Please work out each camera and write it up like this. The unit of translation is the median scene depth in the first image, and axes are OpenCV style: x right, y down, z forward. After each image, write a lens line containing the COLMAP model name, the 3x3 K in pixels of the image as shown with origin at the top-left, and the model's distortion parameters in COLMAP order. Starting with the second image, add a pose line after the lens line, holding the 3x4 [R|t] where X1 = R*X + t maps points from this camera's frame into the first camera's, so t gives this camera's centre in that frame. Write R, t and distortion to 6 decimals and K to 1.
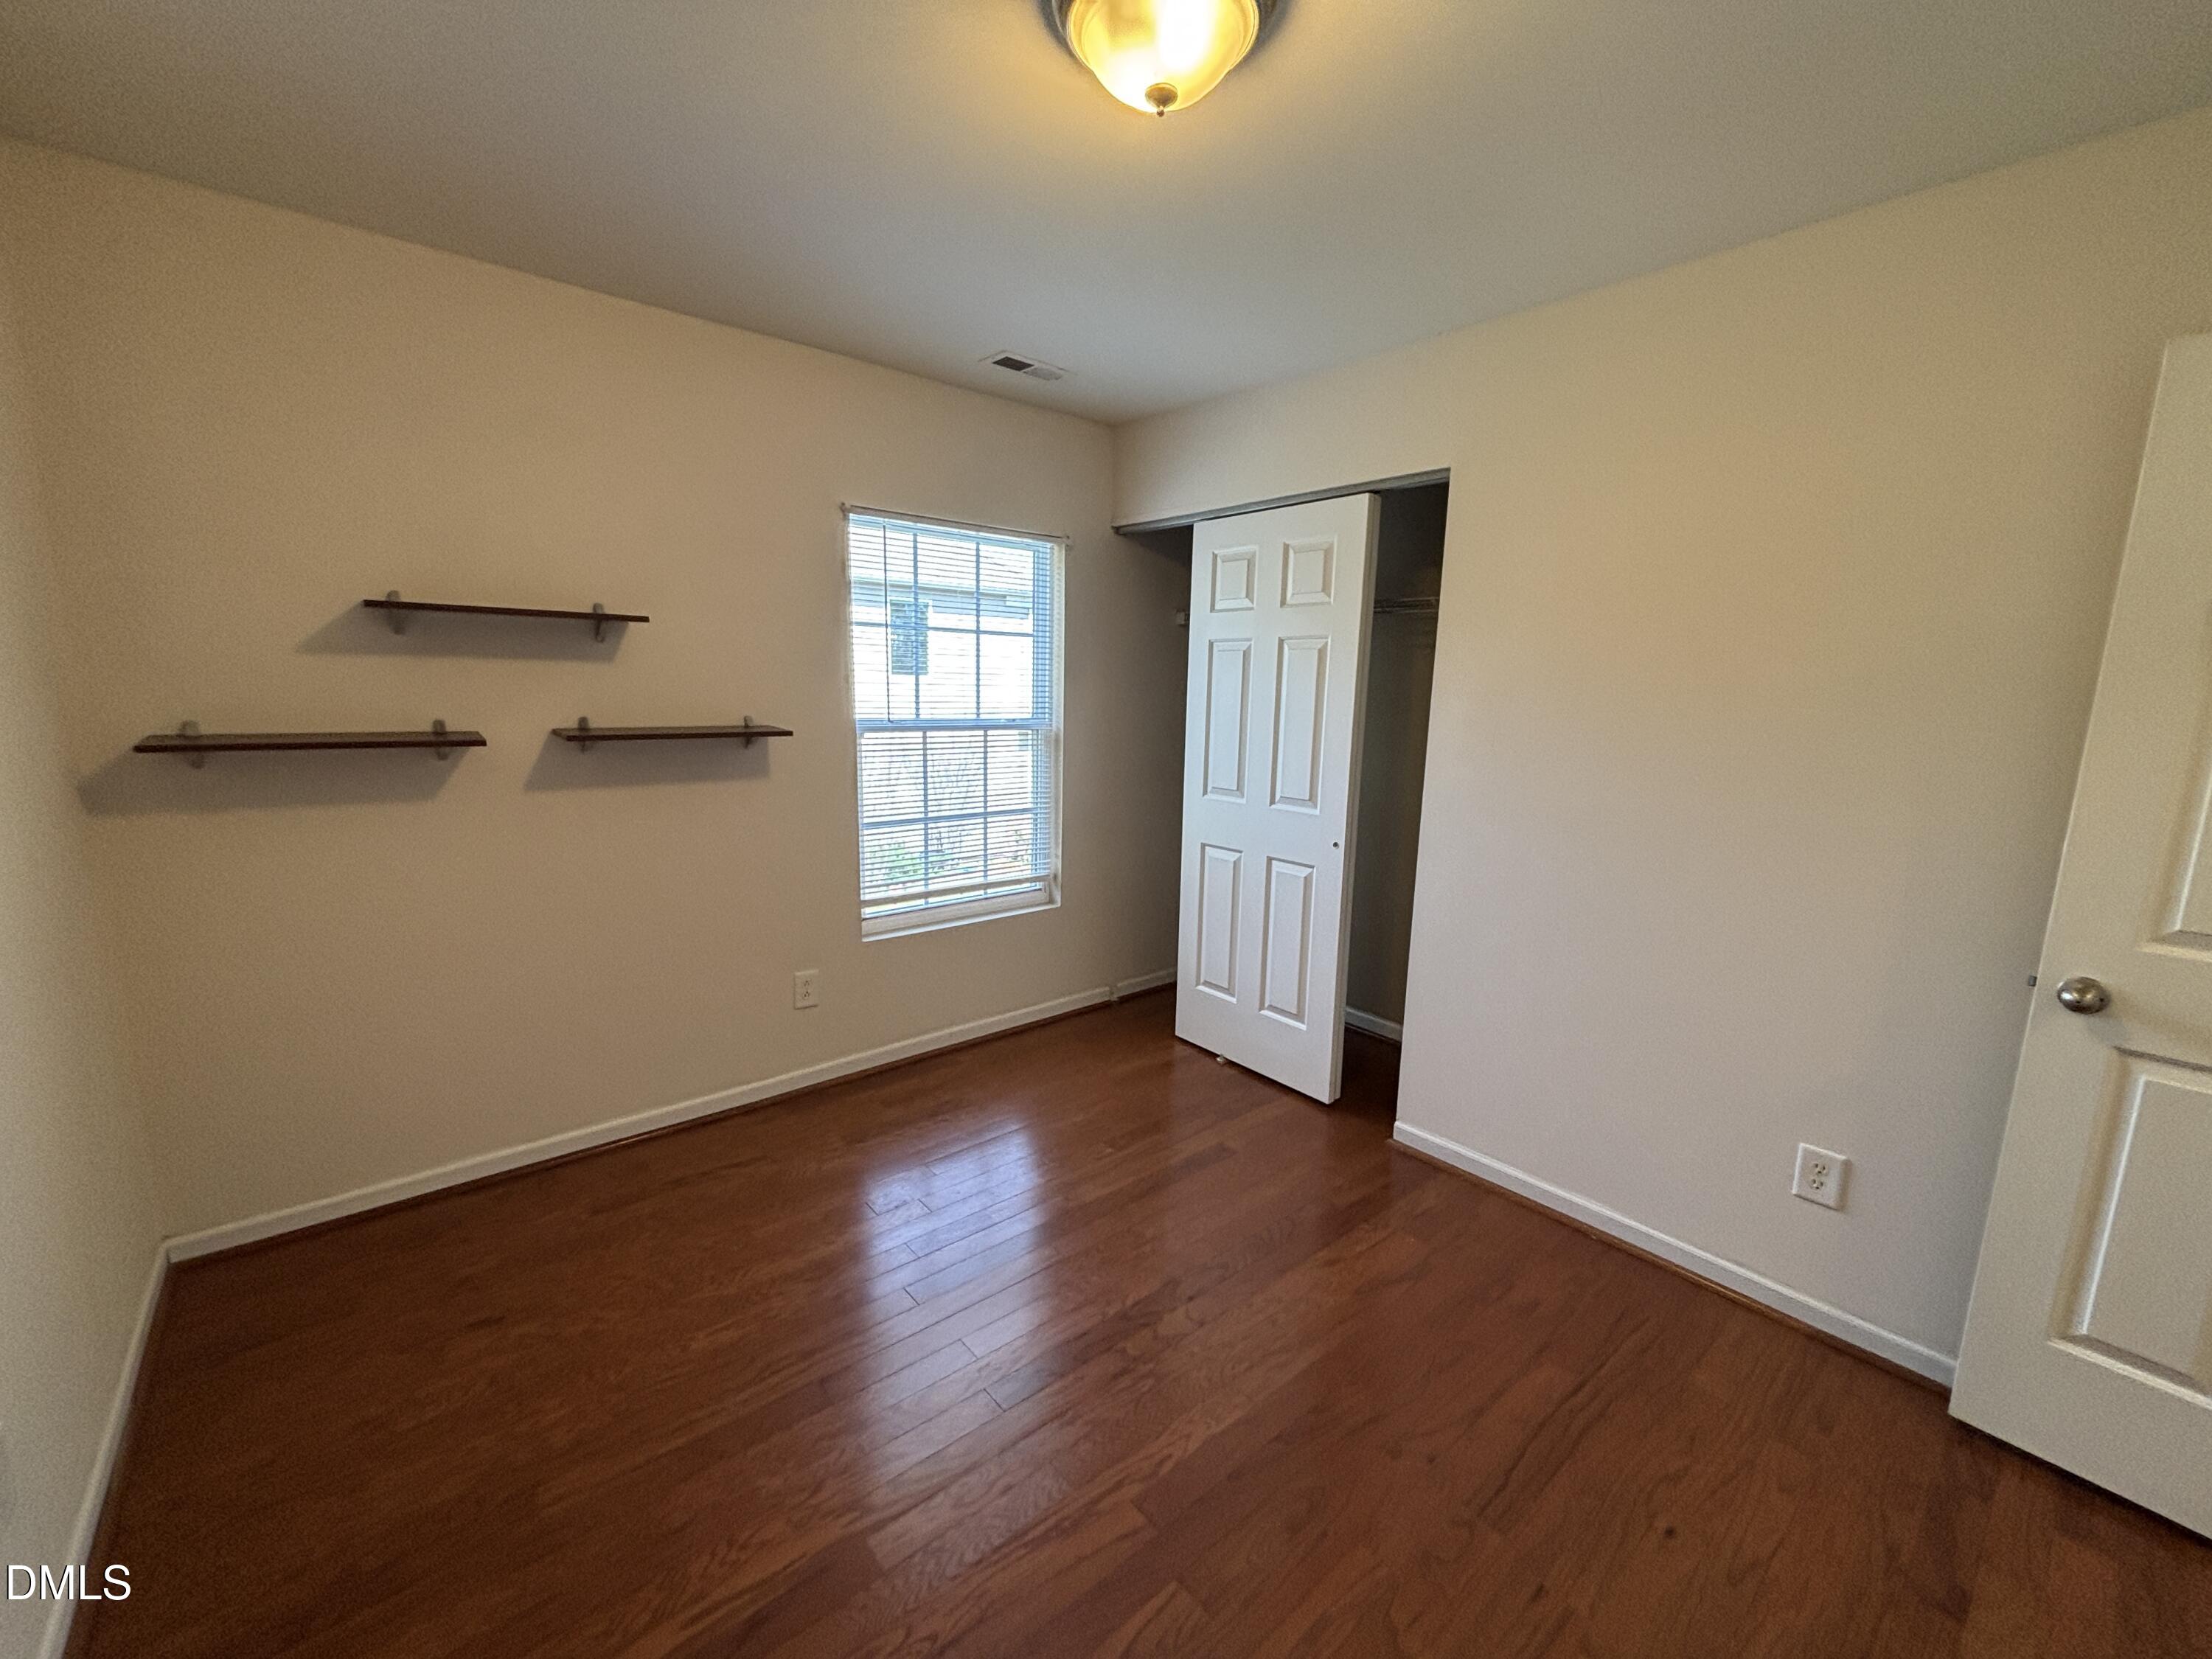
lens RADIAL K [[901.2, 0, 1110.1], [0, 901.2, 839.9], [0, 0, 1]] dist [0.007460, 0.001848]
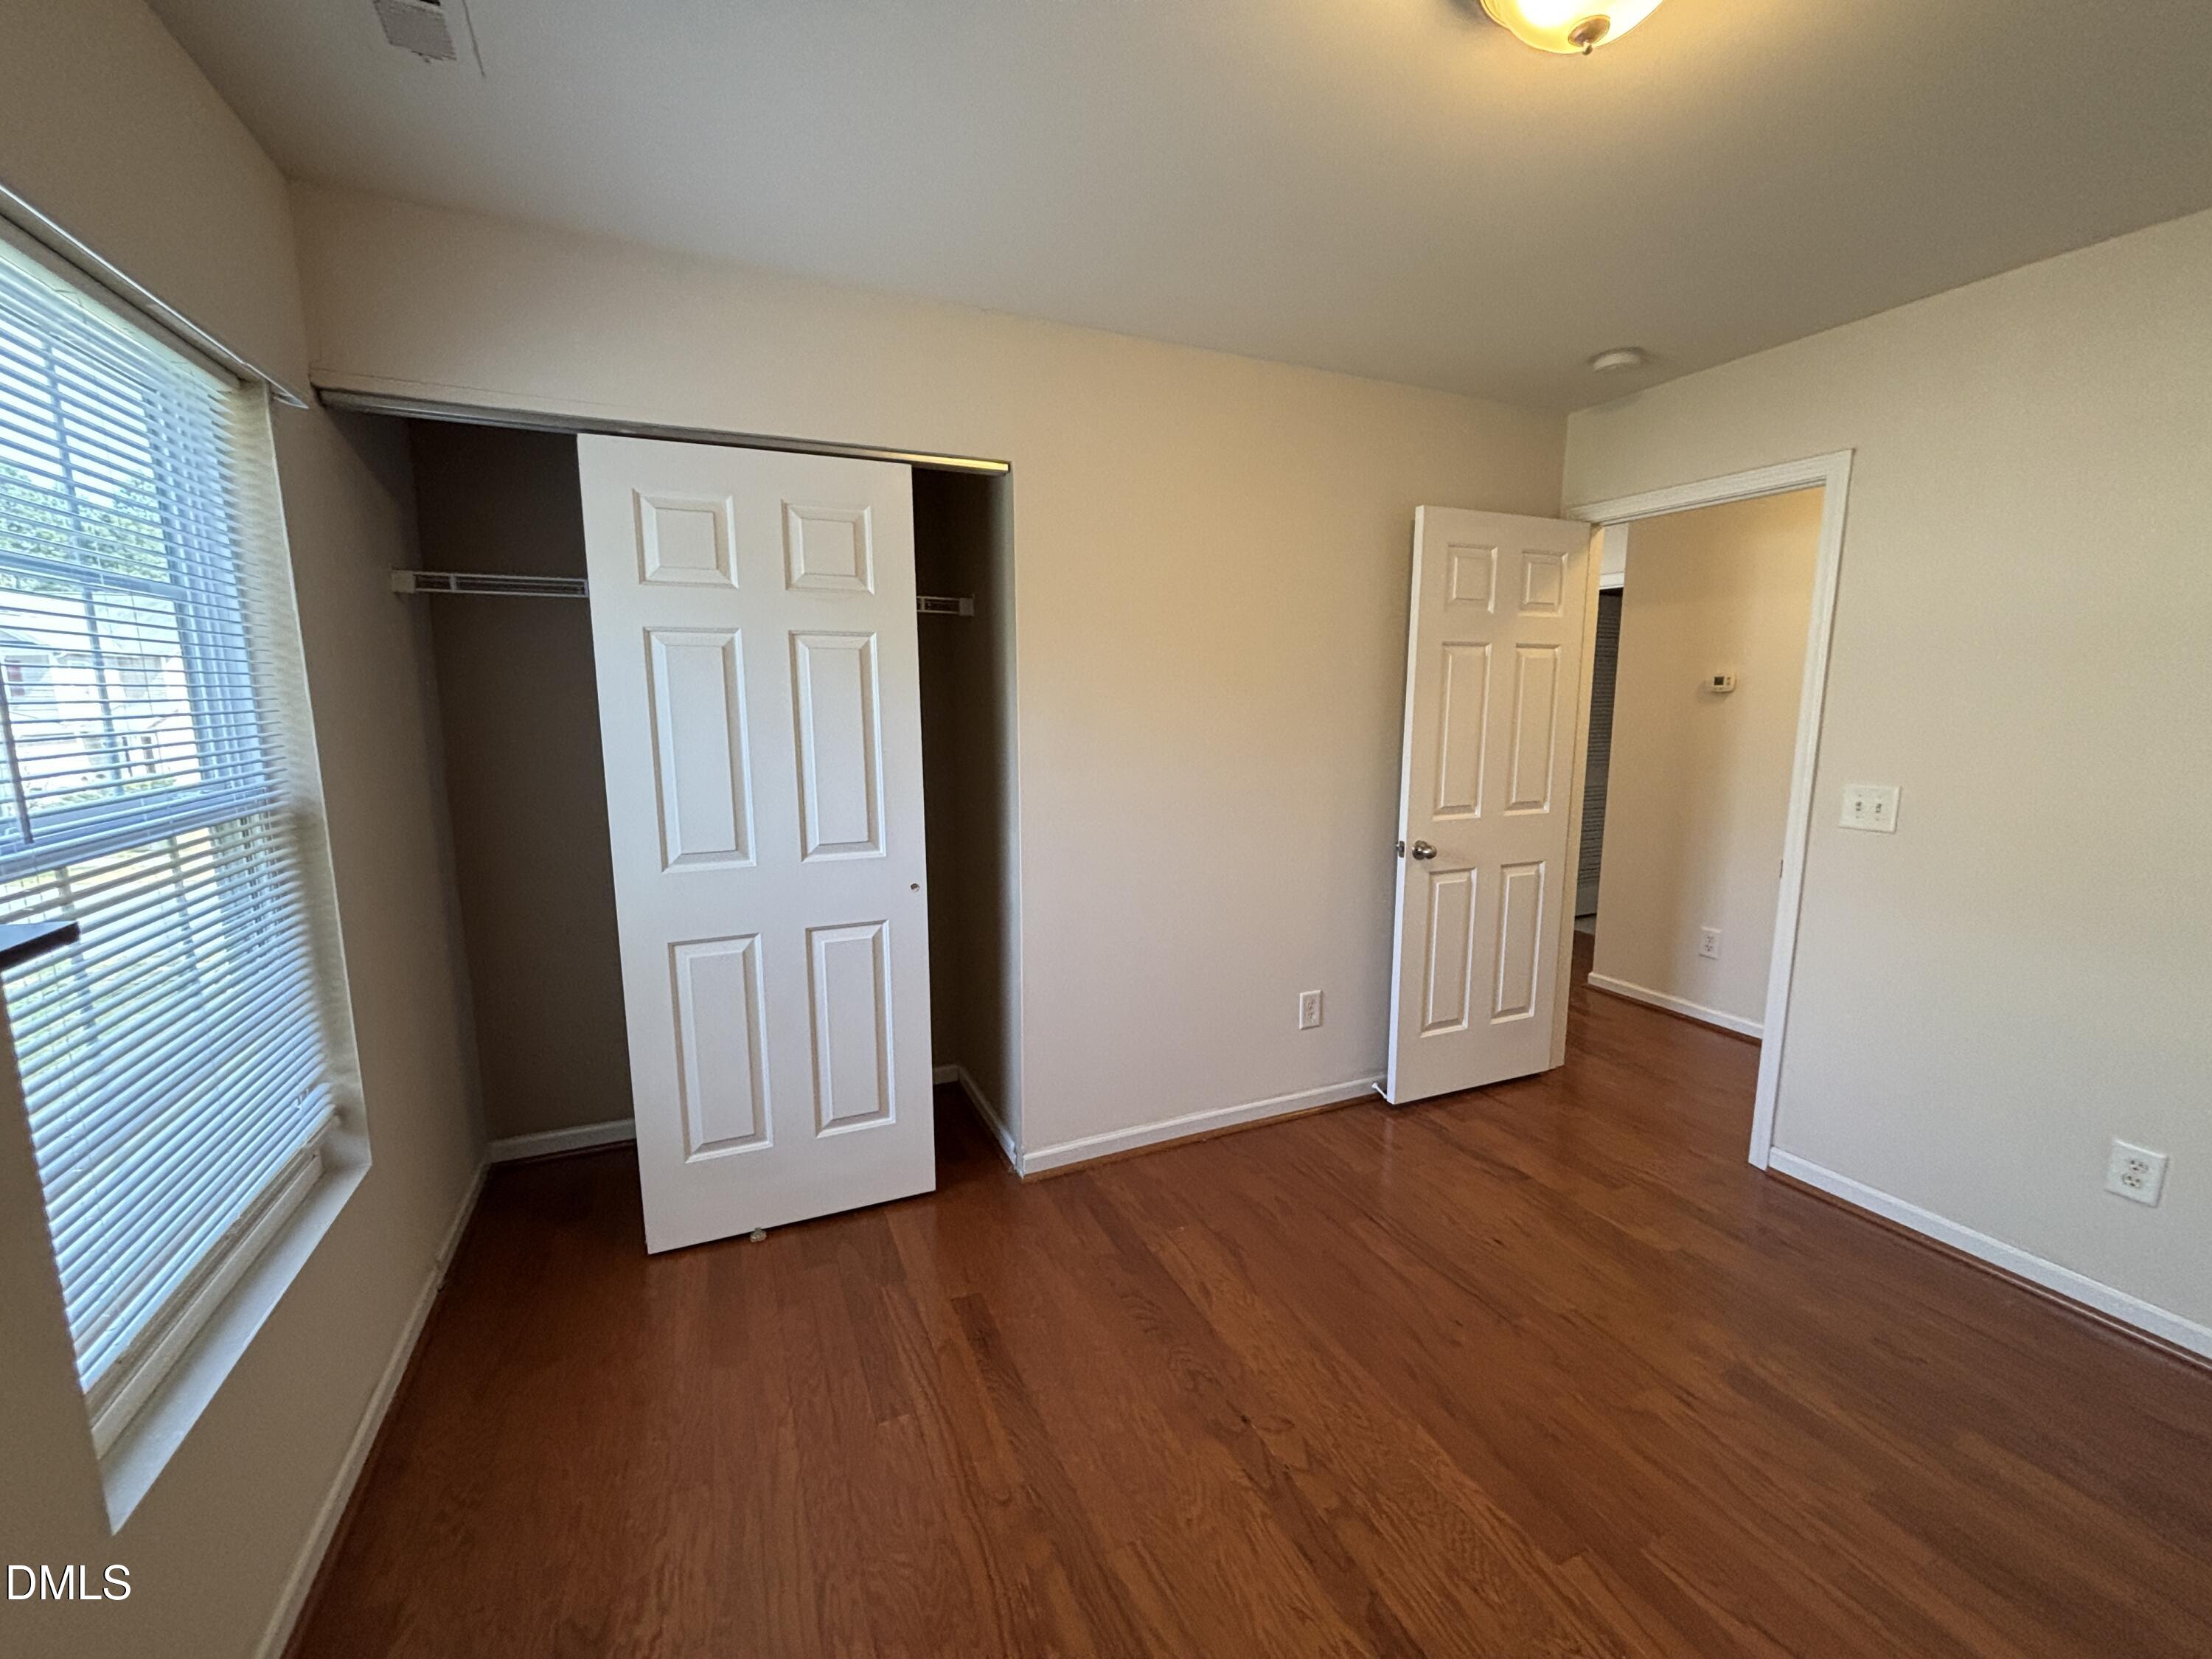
lens RADIAL K [[901.2, 0, 1094.1], [0, 901.2, 836.7], [0, 0, 1]] dist [0.007460, 0.001848]
pose [[0.278251, -0.172591, 0.944875, -0.469037], [0.177973, 0.975954, 0.125857, -0.112036], [-0.943876, 0.133143, 0.302277, 0.576027]]
